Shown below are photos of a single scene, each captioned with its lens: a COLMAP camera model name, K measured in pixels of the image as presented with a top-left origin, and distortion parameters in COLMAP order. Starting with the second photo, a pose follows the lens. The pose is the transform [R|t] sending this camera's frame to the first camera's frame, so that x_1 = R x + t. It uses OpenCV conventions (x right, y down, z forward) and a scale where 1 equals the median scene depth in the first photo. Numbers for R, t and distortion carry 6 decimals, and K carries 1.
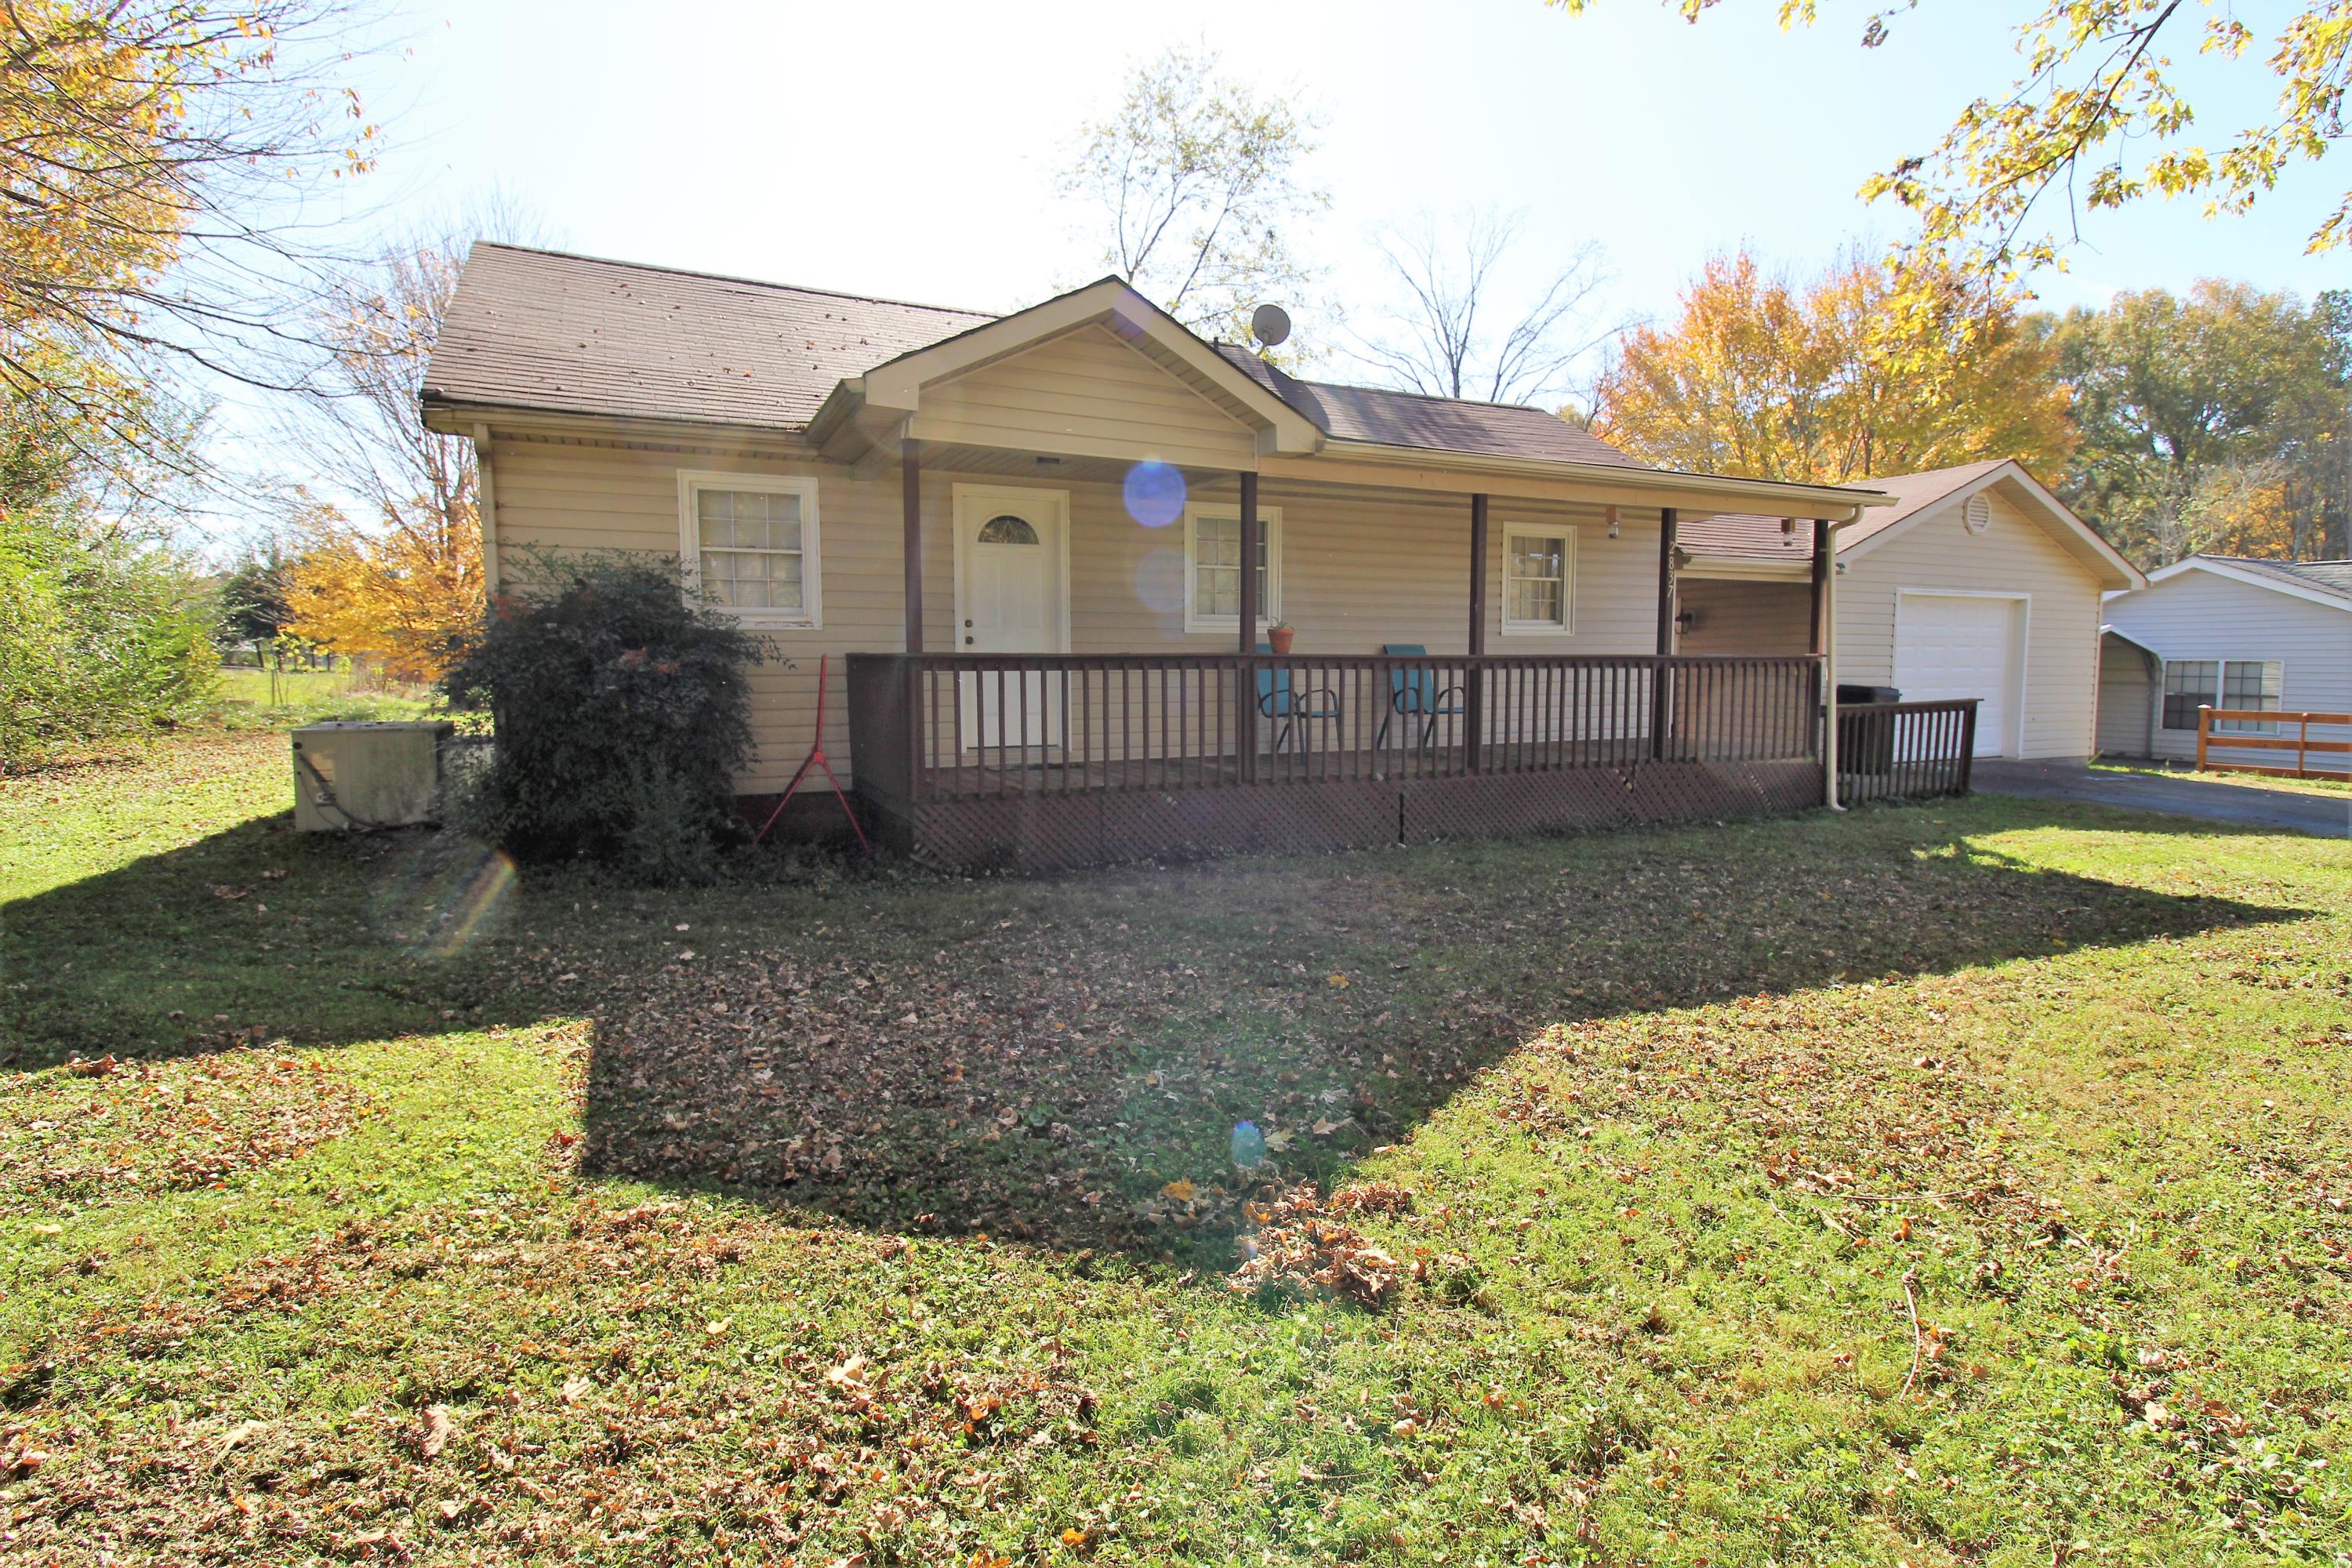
lens RADIAL K [[1151.8, 0, 1183.1], [0, 1151.8, 761.5], [0, 0, 1]] dist [0.001065, -0.016082]
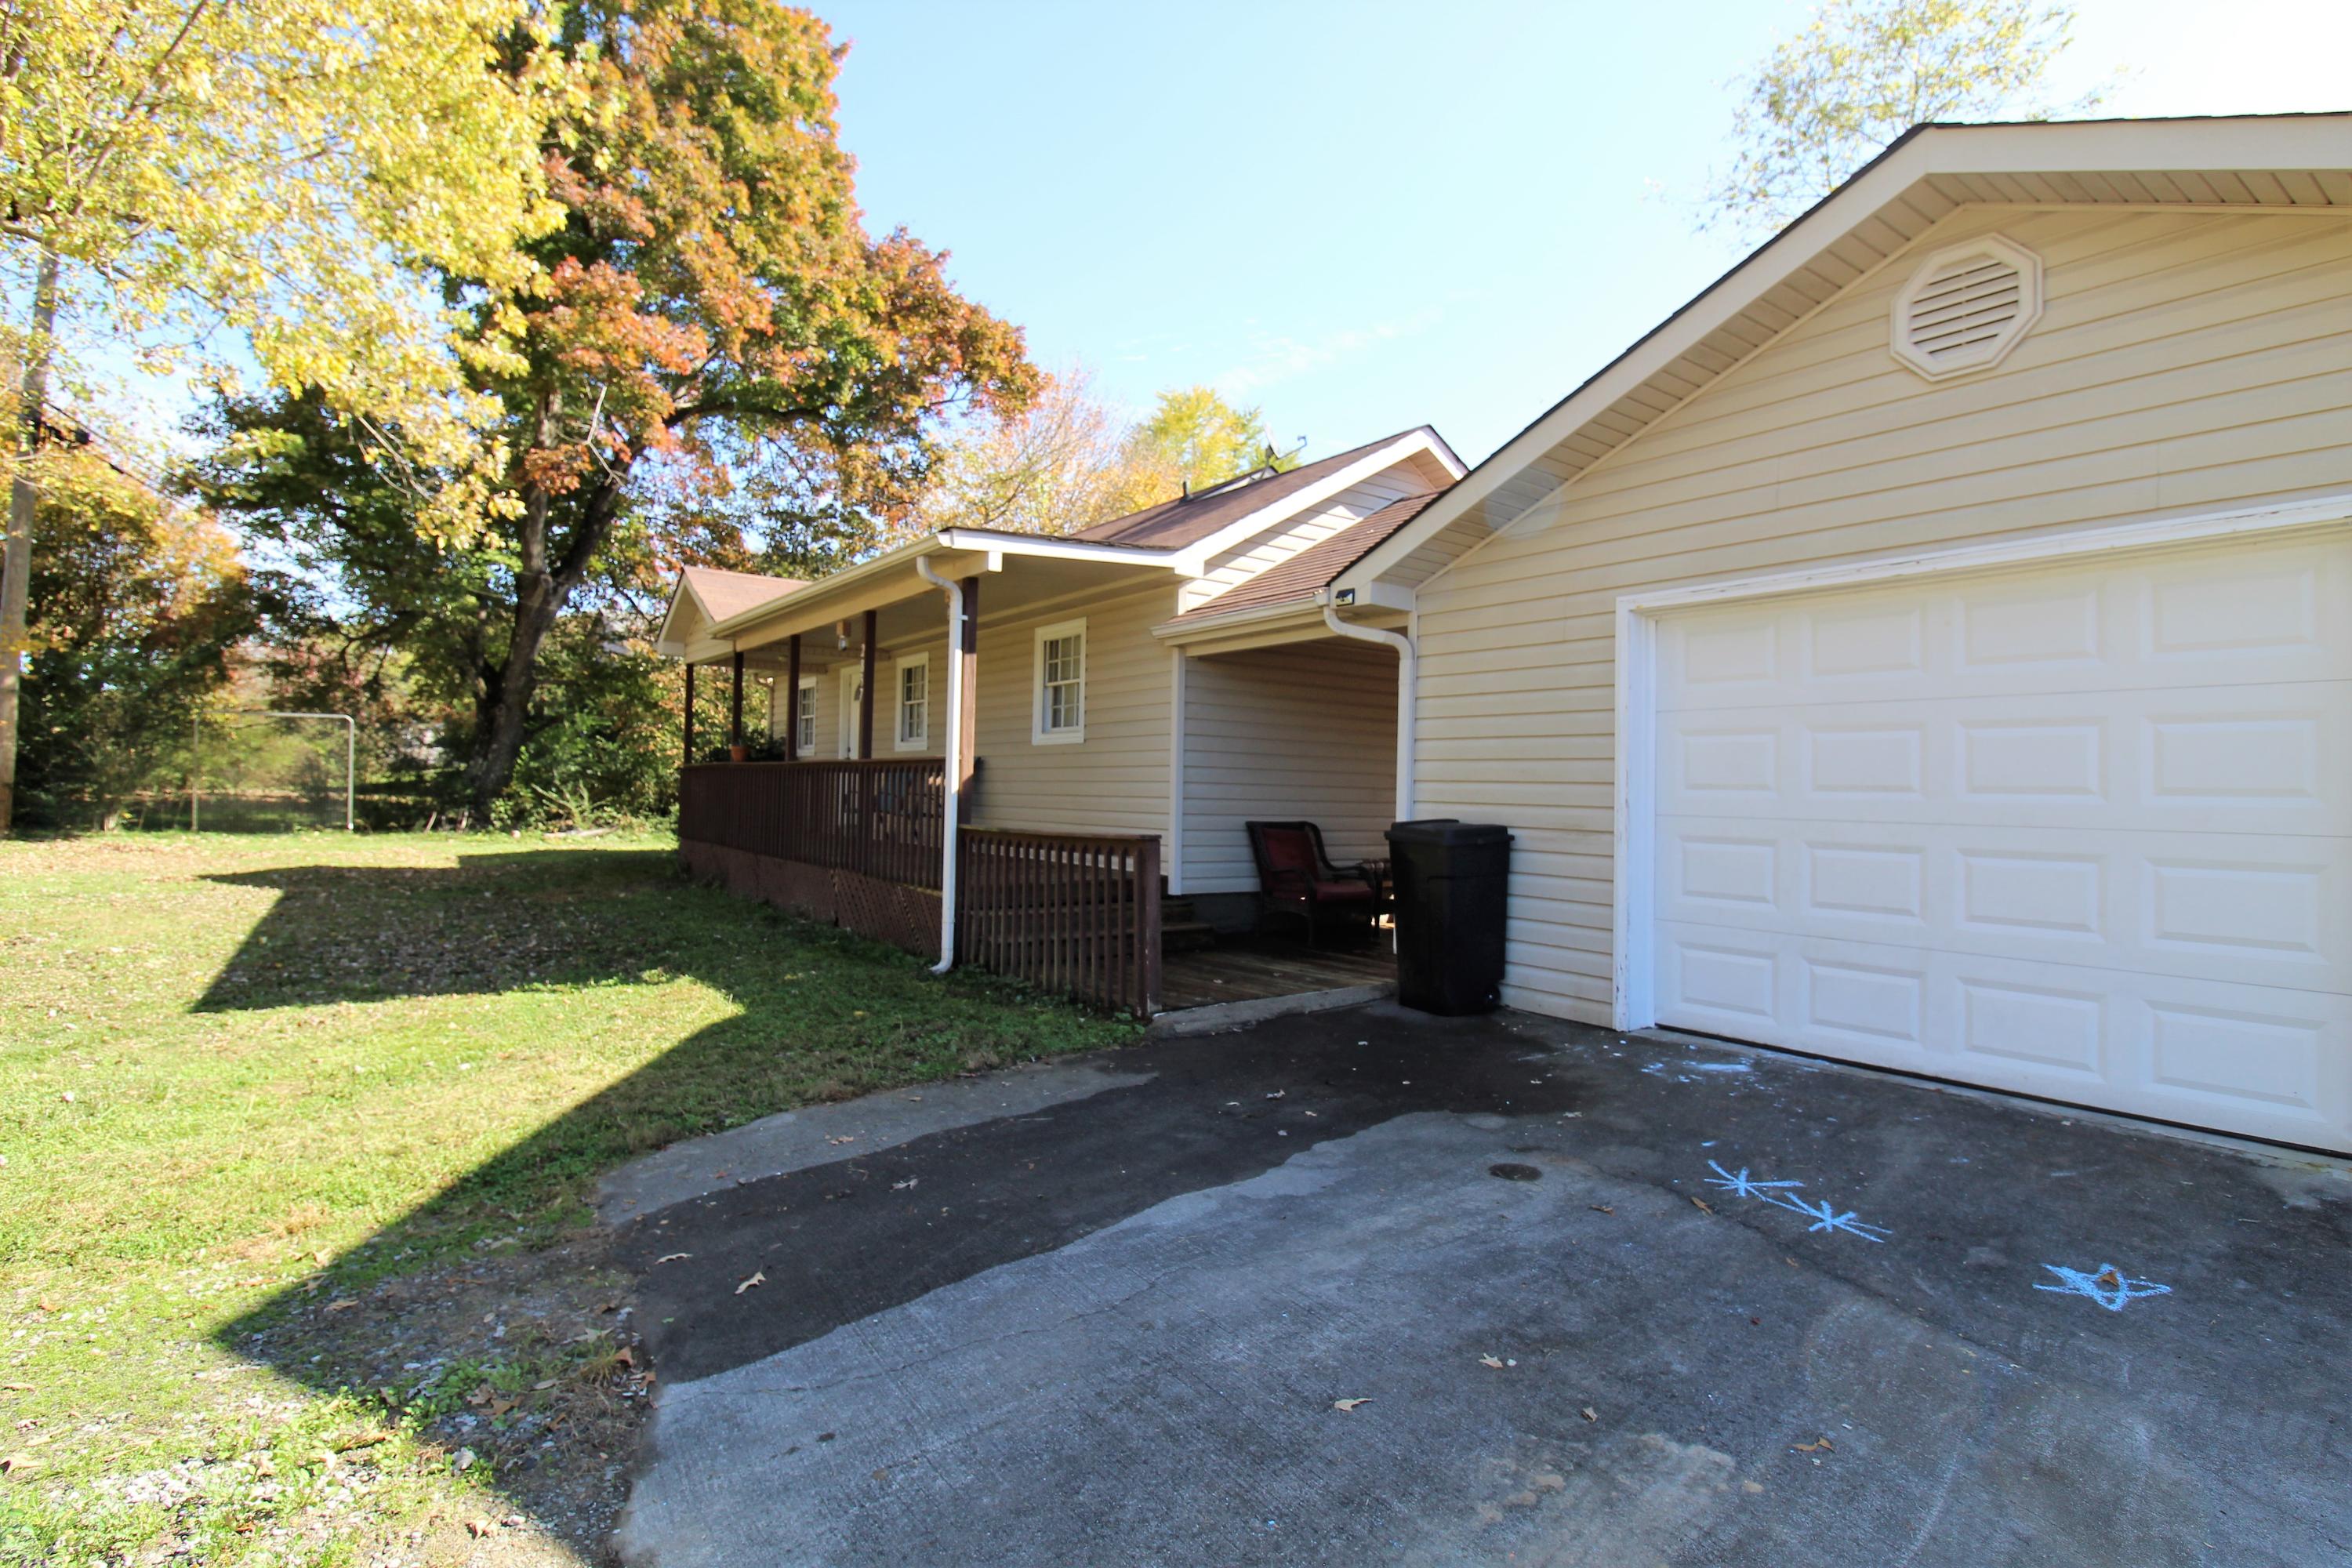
lens RADIAL K [[1151.8, 0, 1183.1], [0, 1151.8, 761.5], [0, 0, 1]] dist [0.001065, -0.016082]
pose [[0.175057, -0.013722, -0.984463, 1.447222], [-0.092500, 0.995251, -0.030320, -0.088864], [0.980203, 0.096371, 0.172957, 1.107096]]
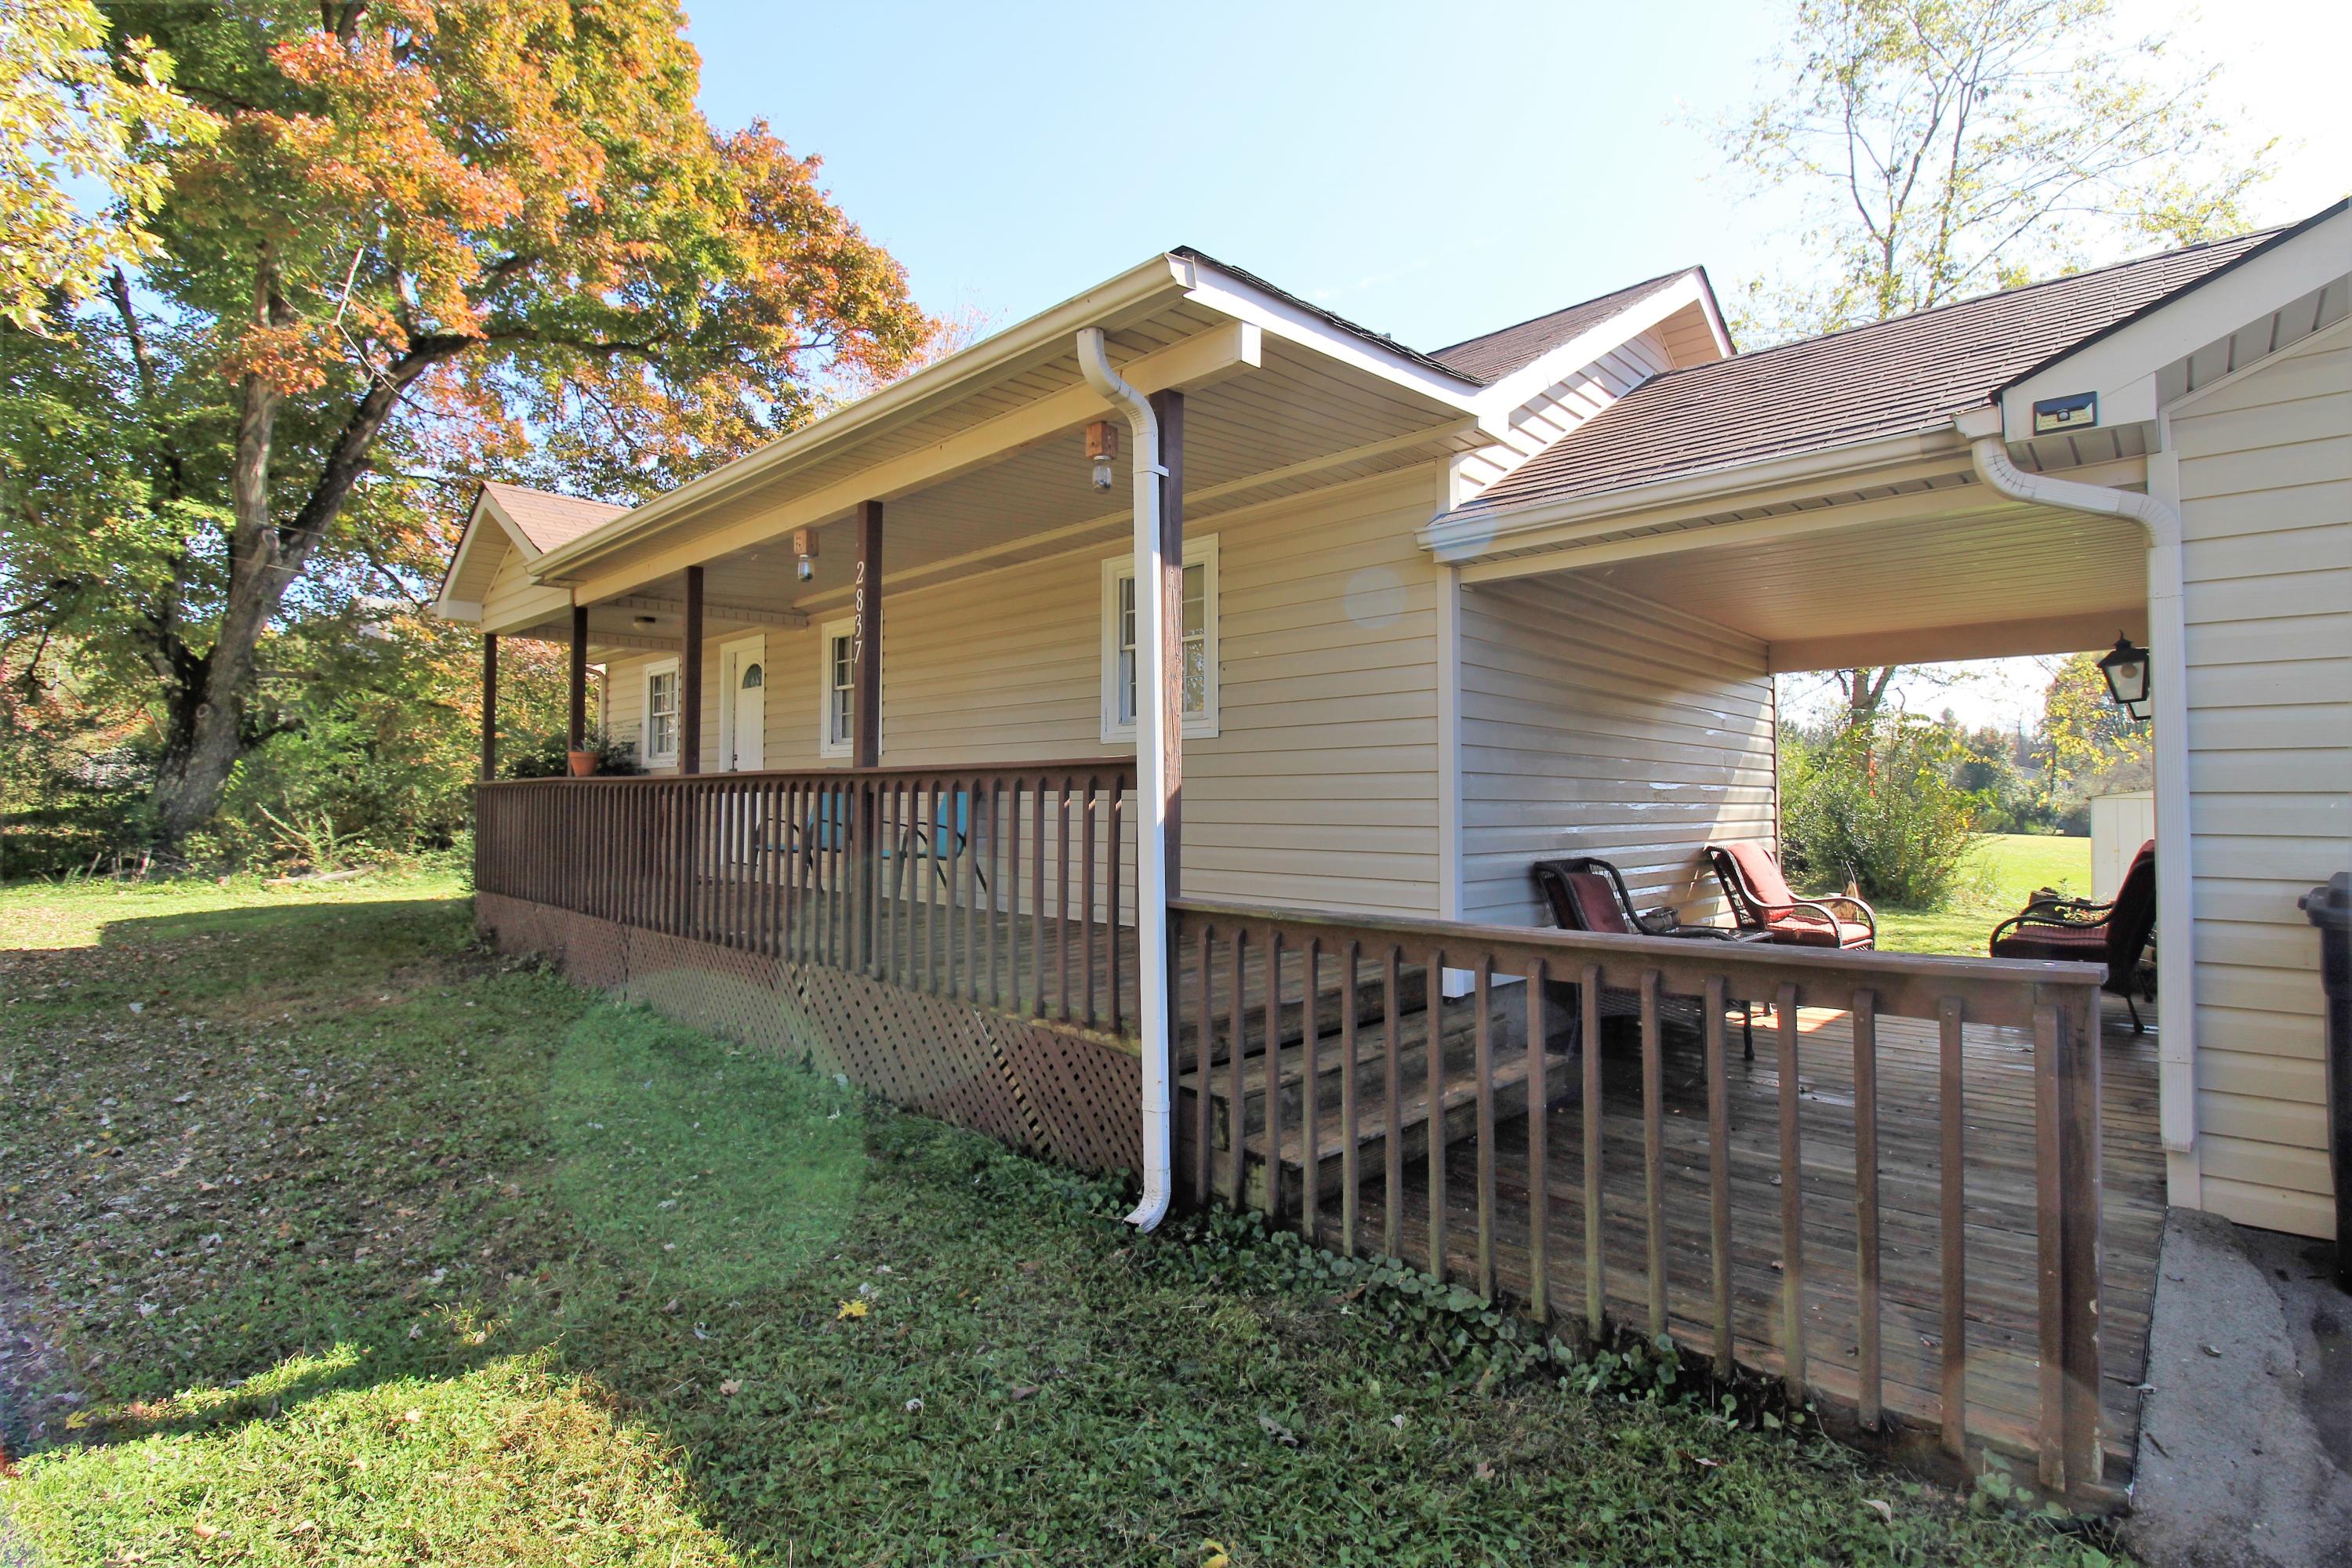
lens RADIAL K [[1085.4, 0, 1186.9], [0, 1085.4, 762.9], [0, 0, 1]] dist [-0.001110, -0.015593]
pose [[0.353826, -0.024399, -0.934993, 0.959221], [-0.073448, 0.995848, -0.053782, -0.080726], [0.932423, 0.087703, 0.350565, 0.970076]]
